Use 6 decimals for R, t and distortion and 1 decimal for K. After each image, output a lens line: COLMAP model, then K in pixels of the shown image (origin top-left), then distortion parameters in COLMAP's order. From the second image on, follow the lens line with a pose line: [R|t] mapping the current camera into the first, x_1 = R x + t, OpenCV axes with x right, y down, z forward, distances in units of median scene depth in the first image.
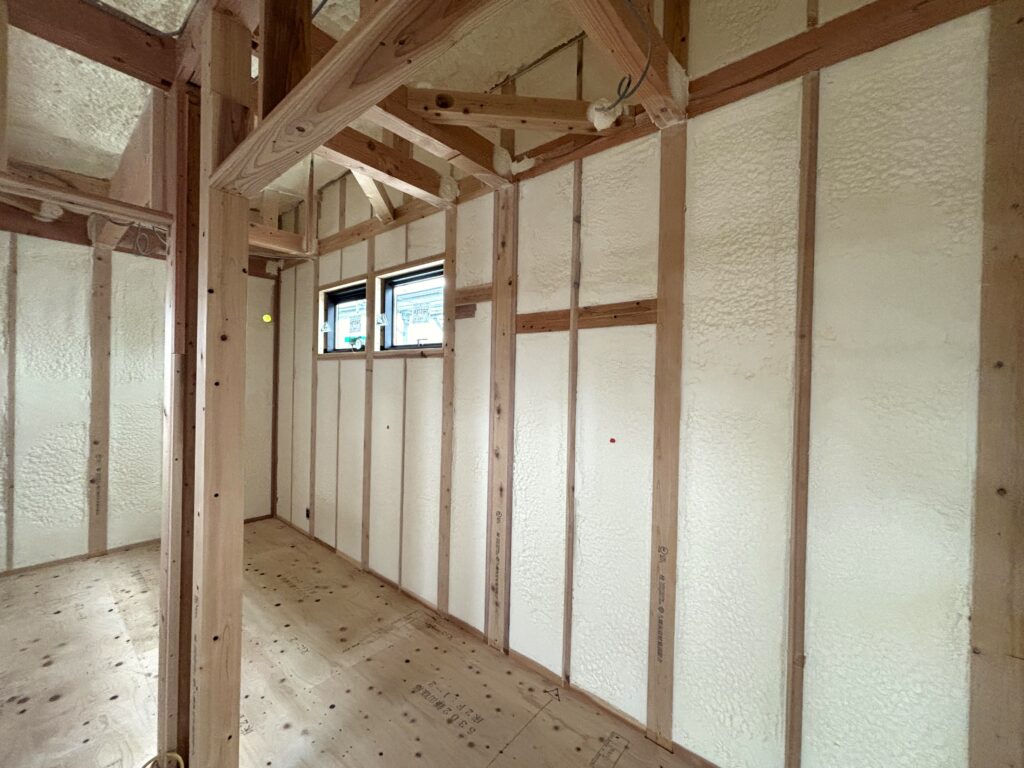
lens RADIAL K [[414.3, 0, 512.1], [0, 414.3, 382.2], [0, 0, 1]] dist [0.001800, 0.000048]
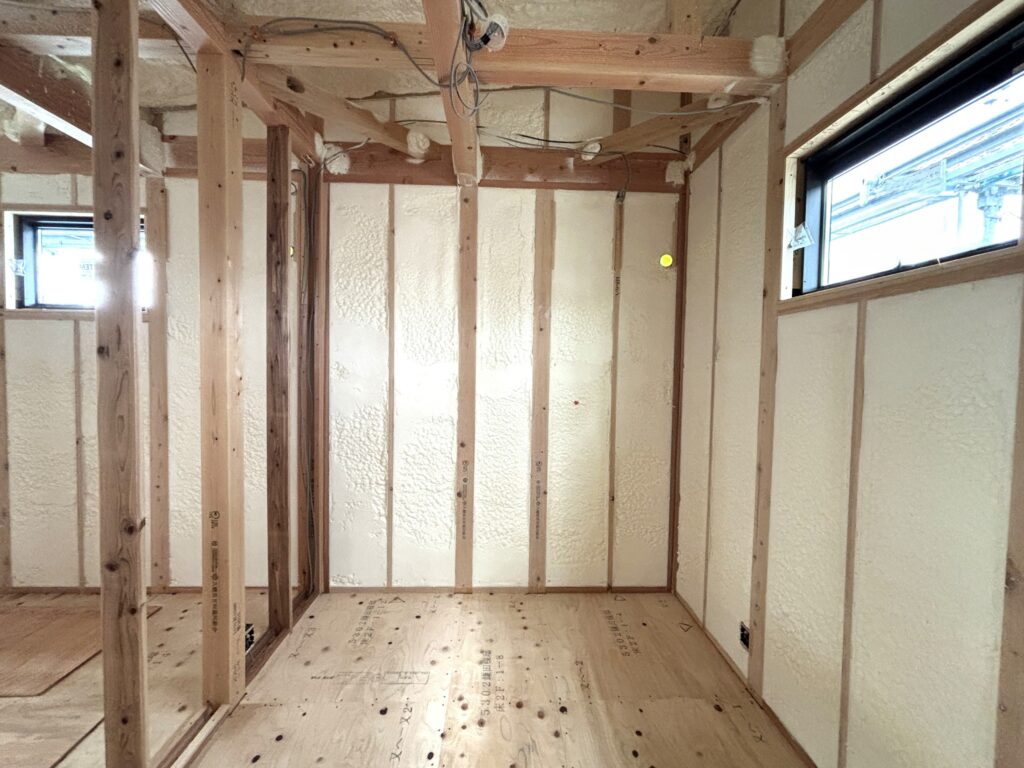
lens RADIAL K [[414.3, 0, 512.9], [0, 414.3, 383.1], [0, 0, 1]] dist [0.001800, 0.000048]
pose [[0.669312, 0.018116, -0.742761, -0.374426], [-0.007190, 0.999814, 0.017907, 0.017150], [0.742947, -0.006645, 0.669317, 0.557755]]
